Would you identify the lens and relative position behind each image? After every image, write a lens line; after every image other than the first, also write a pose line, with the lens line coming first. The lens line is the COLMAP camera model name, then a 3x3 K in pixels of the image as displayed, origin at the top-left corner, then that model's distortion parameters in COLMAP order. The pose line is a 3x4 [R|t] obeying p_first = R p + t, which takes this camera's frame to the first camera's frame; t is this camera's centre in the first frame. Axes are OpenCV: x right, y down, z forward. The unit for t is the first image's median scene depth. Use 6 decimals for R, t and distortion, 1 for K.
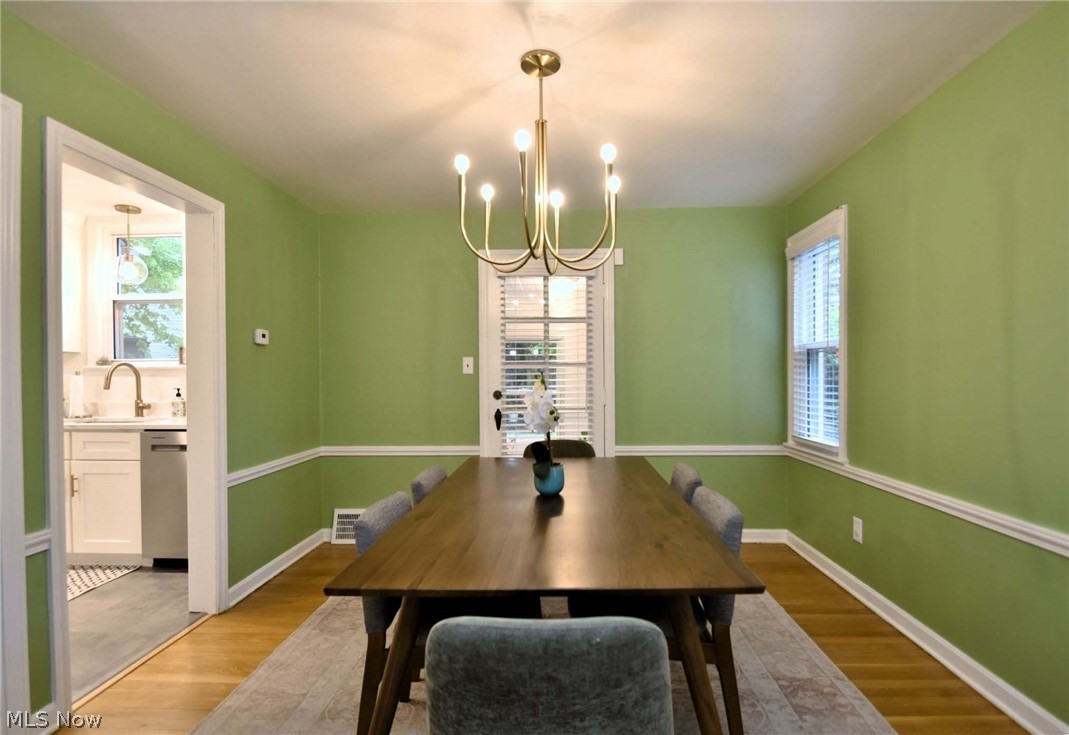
lens RADIAL K [[513.5, 0, 542.1], [0, 513.5, 377.7], [0, 0, 1]] dist [-0.005824, 0.000102]
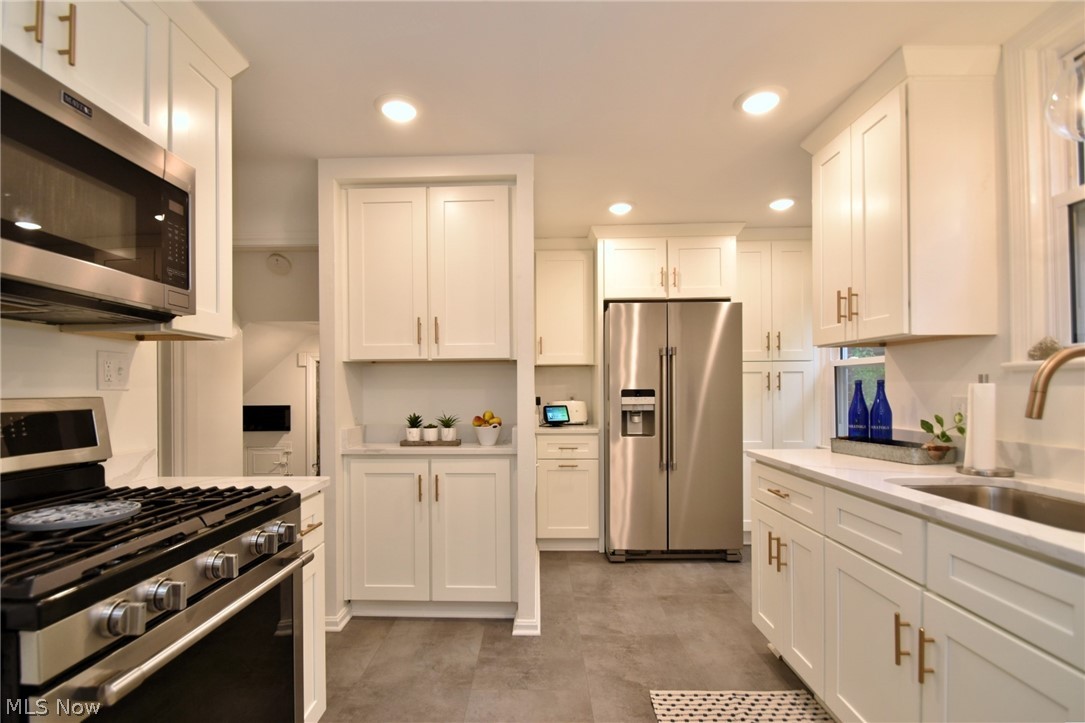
lens RADIAL K [[516.3, 0, 508.8], [0, 516.3, 392.3], [0, 0, 1]] dist [0.018616, -0.000944]
pose [[-0.014858, 0.011573, -0.999823, -0.445591], [0.005602, 0.999918, 0.011491, -0.003799], [0.999874, -0.005430, -0.014922, 0.605698]]
